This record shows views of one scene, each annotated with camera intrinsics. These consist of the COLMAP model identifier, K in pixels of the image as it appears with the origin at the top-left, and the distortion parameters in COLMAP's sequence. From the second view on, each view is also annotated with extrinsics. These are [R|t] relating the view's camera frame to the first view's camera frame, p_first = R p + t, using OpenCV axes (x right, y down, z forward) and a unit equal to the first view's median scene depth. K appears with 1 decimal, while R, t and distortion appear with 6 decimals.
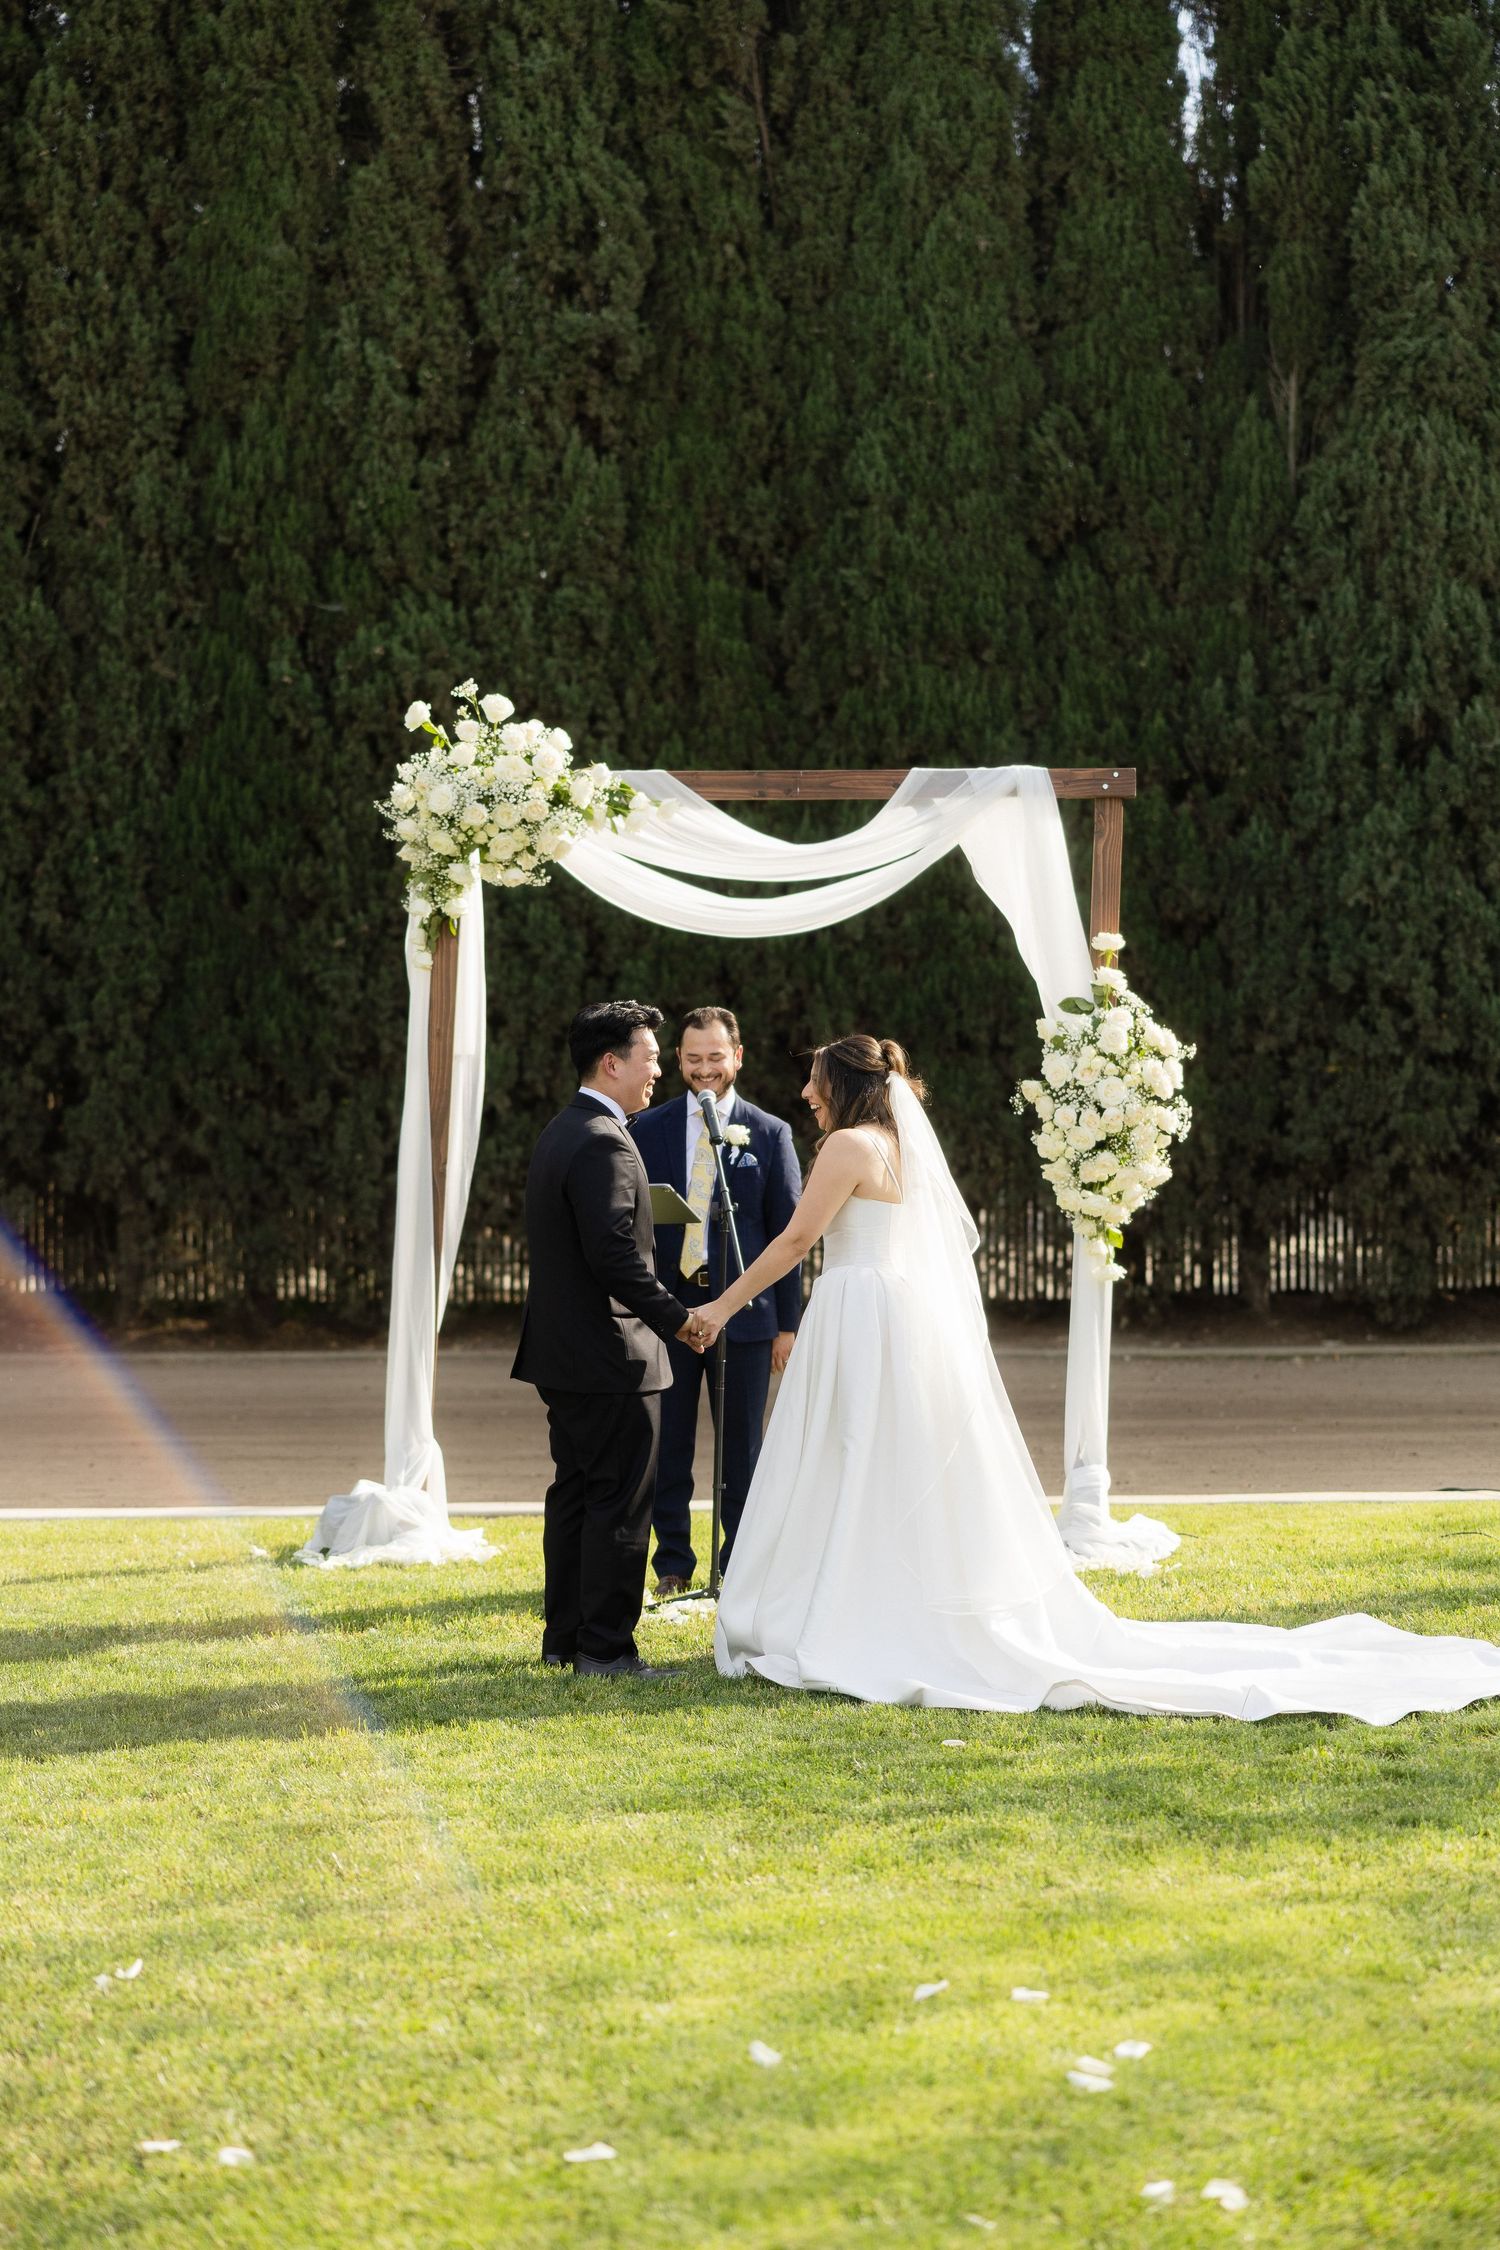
lens RADIAL K [[4515.7, 0, 758.3], [0, 4515.7, 1121.4], [0, 0, 1]] dist [0.022301, 0.272256]
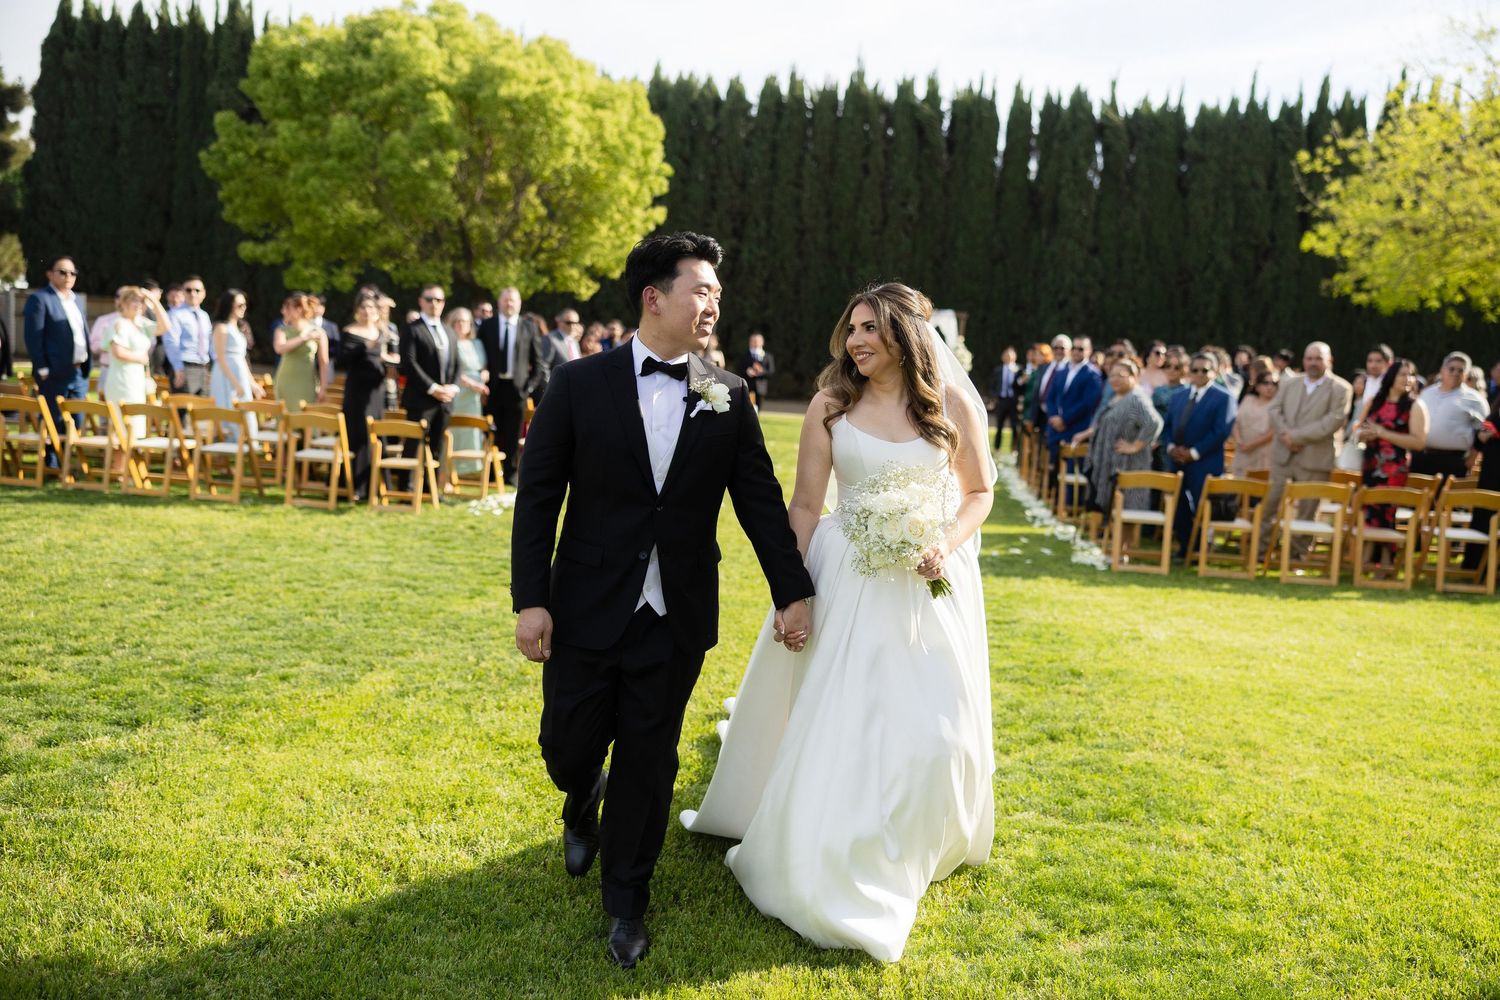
lens RADIAL K [[1400.4, 0, 750.9], [0, 1400.4, 499.2], [0, 0, 1]] dist [-0.001361, -0.000997]
pose [[0.983215, 0.087264, -0.160232, 0.080241], [-0.072590, 0.992802, 0.095265, 0.011408], [0.167392, -0.082035, 0.982472, -0.703197]]
